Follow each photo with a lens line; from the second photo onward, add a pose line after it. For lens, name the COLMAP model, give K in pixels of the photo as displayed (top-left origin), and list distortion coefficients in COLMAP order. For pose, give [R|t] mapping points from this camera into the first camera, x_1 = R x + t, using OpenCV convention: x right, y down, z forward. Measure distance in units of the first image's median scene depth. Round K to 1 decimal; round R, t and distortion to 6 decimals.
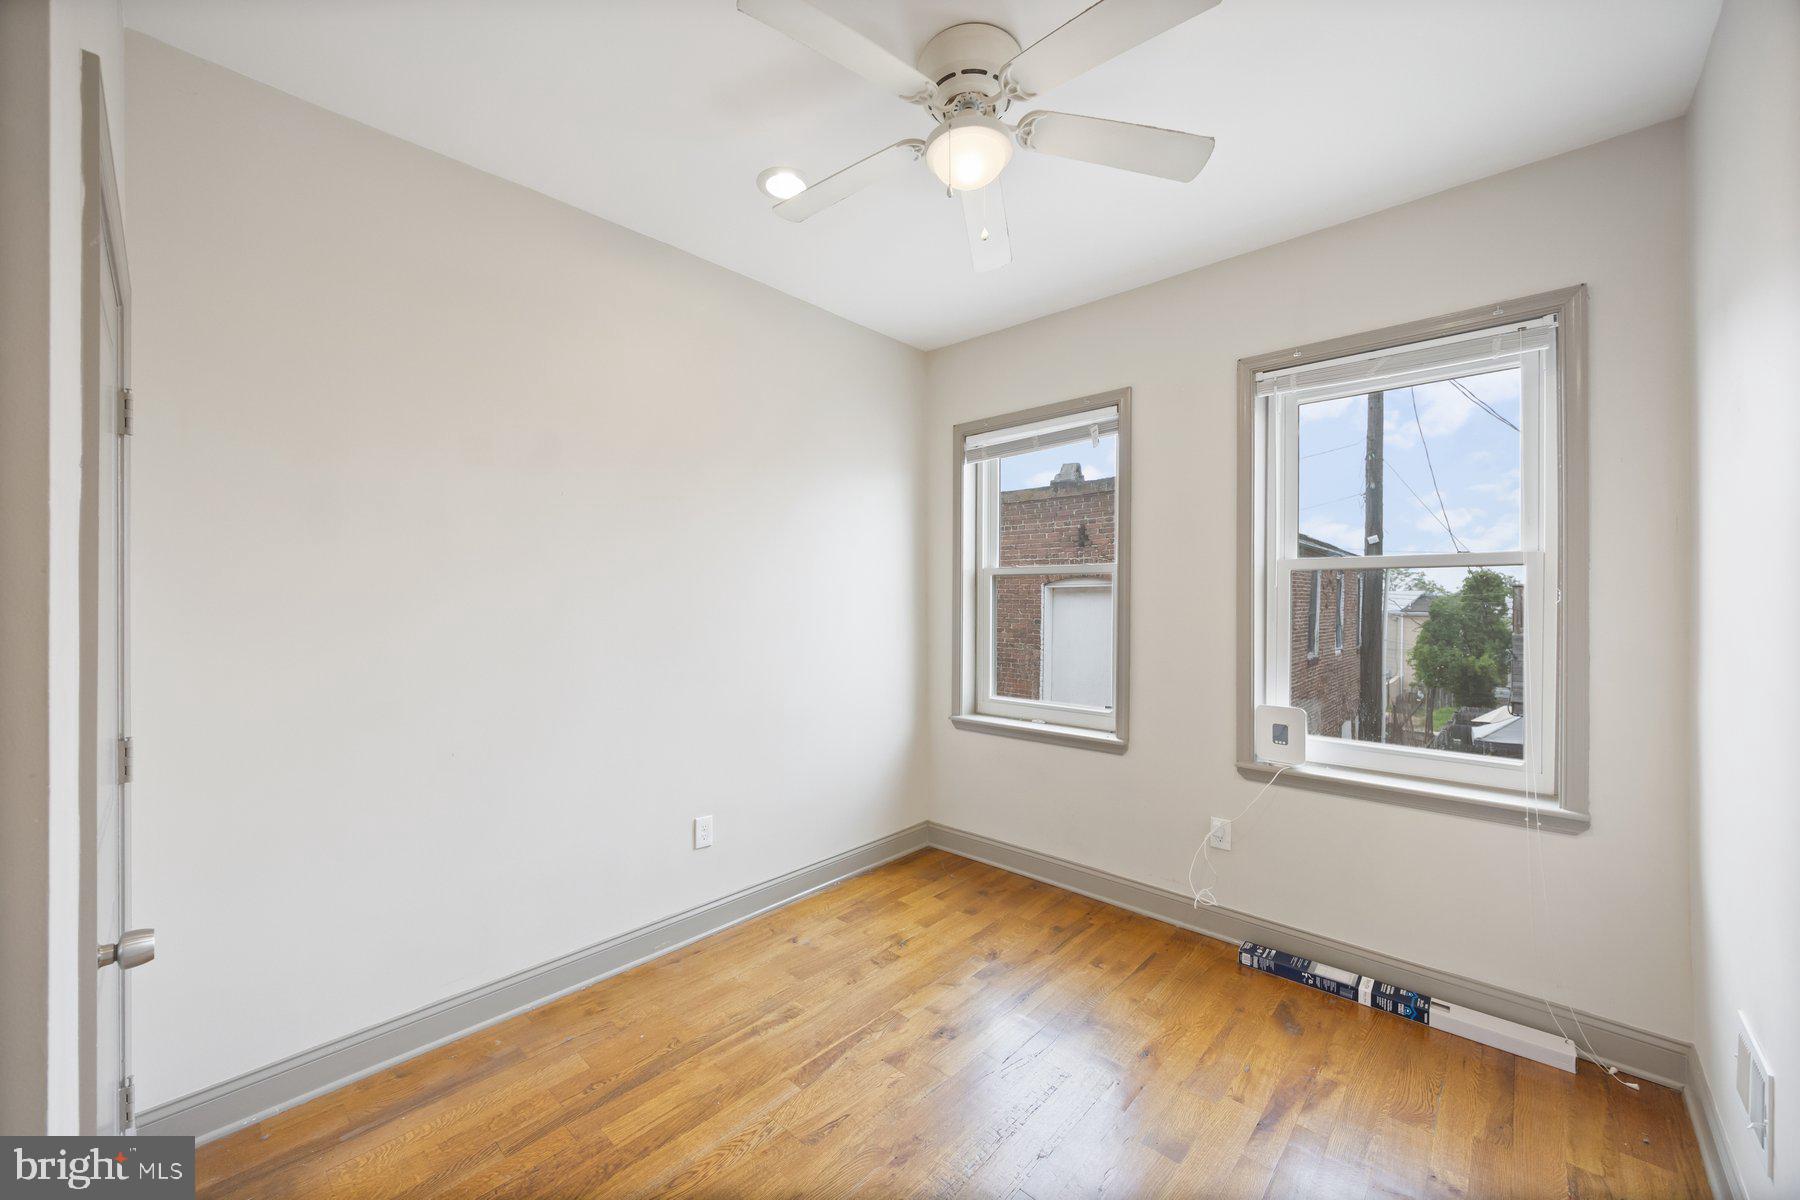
lens RADIAL K [[689.4, 0, 897.5], [0, 689.4, 608.3], [0, 0, 1]] dist [0.000365, 0.000473]
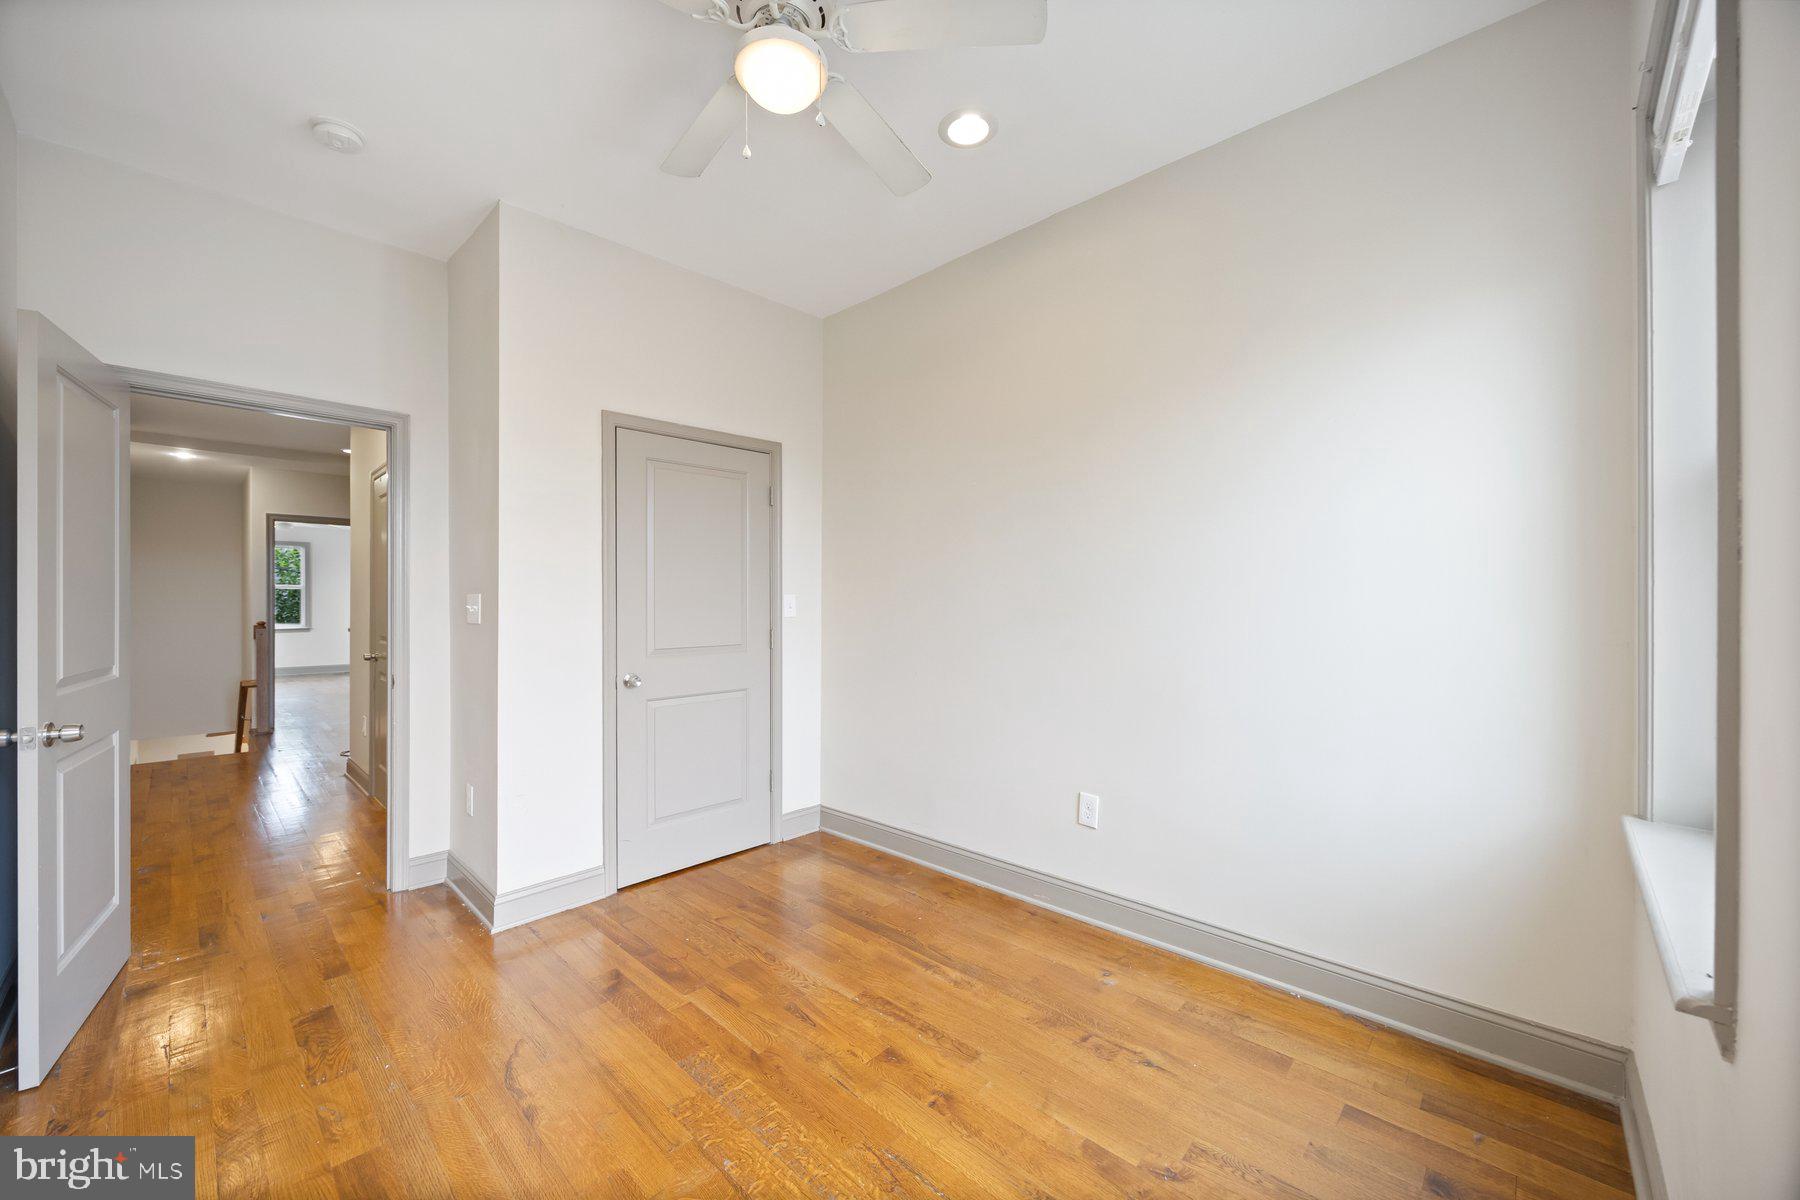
lens RADIAL K [[689.4, 0, 890.5], [0, 689.4, 594.4], [0, 0, 1]] dist [0.000365, 0.000473]
pose [[-0.026902, -0.007093, -0.999613, 0.883252], [-0.002857, 0.999971, -0.007018, 0.045296], [0.999634, 0.002667, -0.026922, 0.984072]]
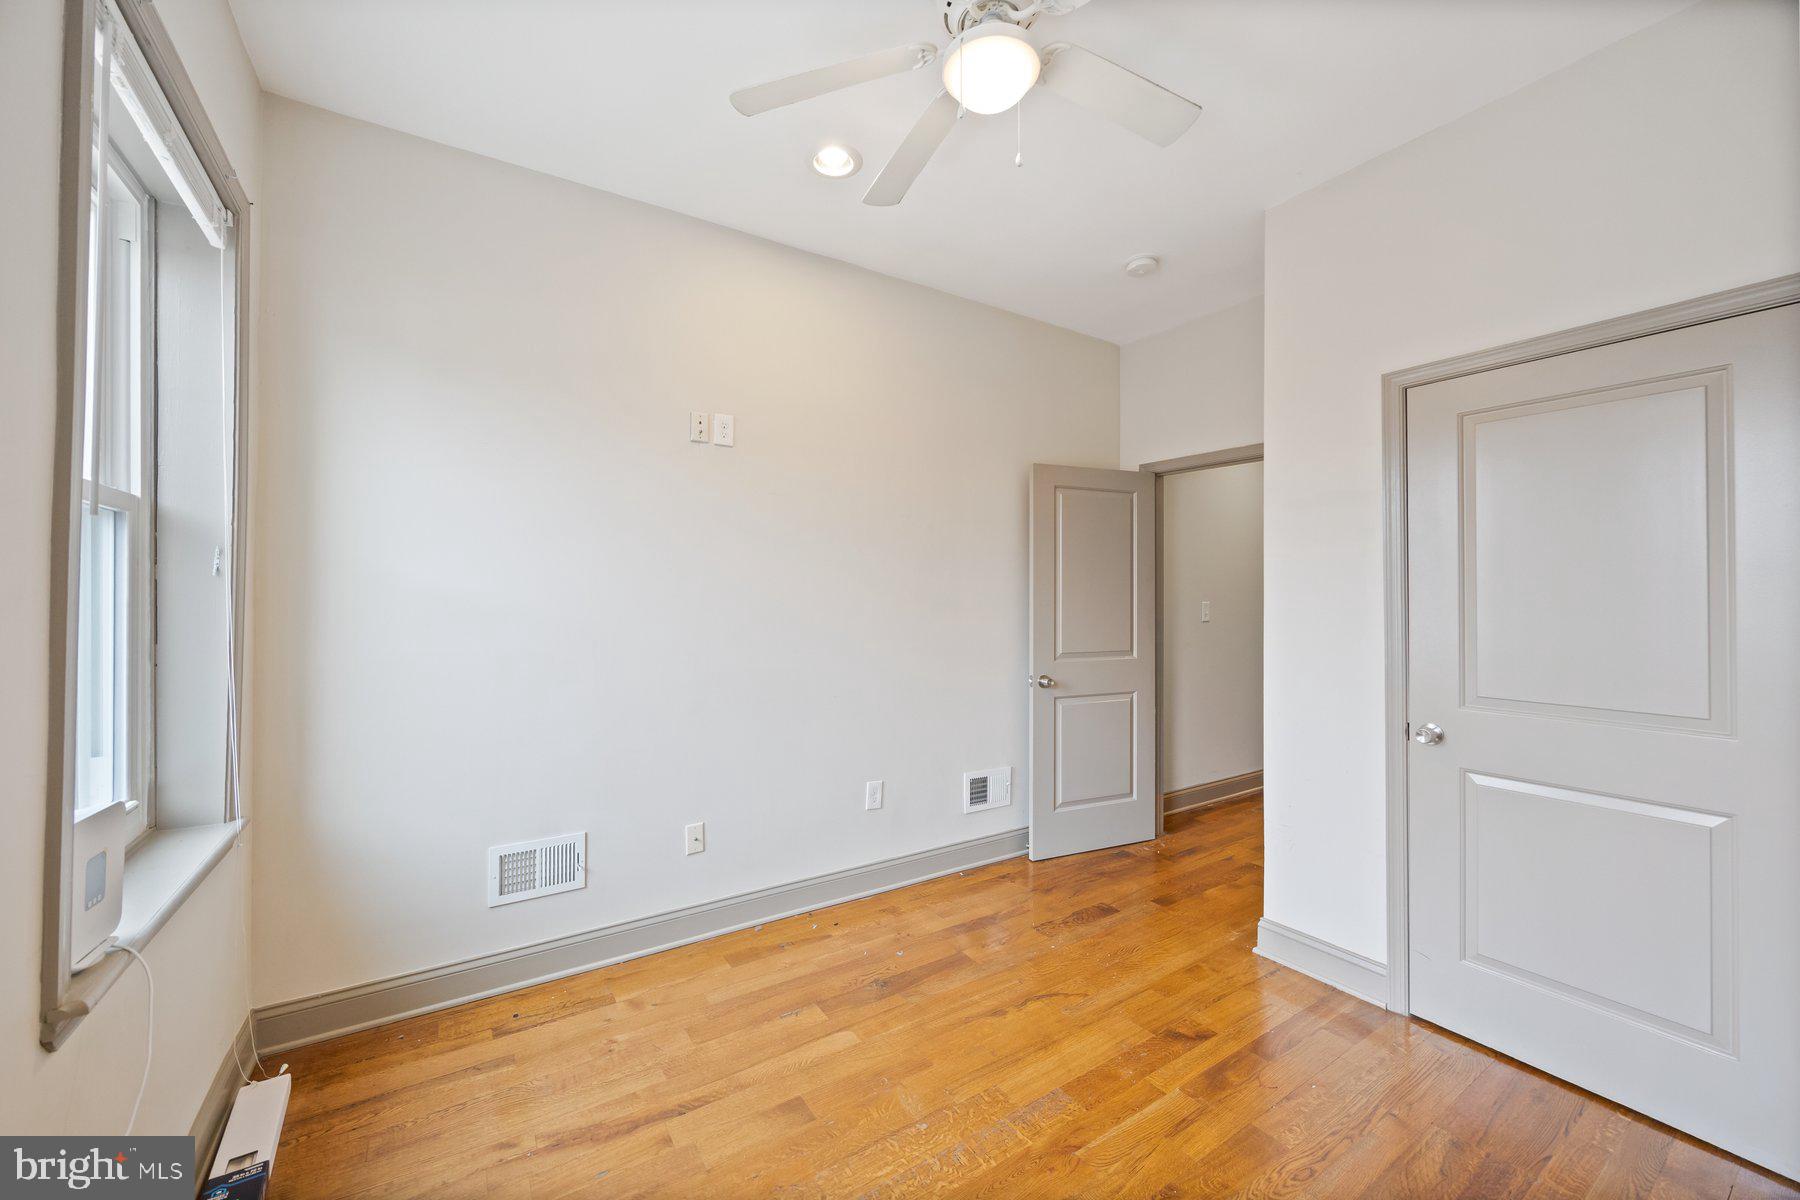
lens RADIAL K [[689.4, 0, 887.0], [0, 689.4, 595.5], [0, 0, 1]] dist [0.000365, 0.000473]
pose [[-0.967292, -0.008308, 0.253530, 0.005576], [-0.008031, 0.999965, 0.002129, 0.013716], [-0.253539, 0.000024, -0.967325, 1.585696]]
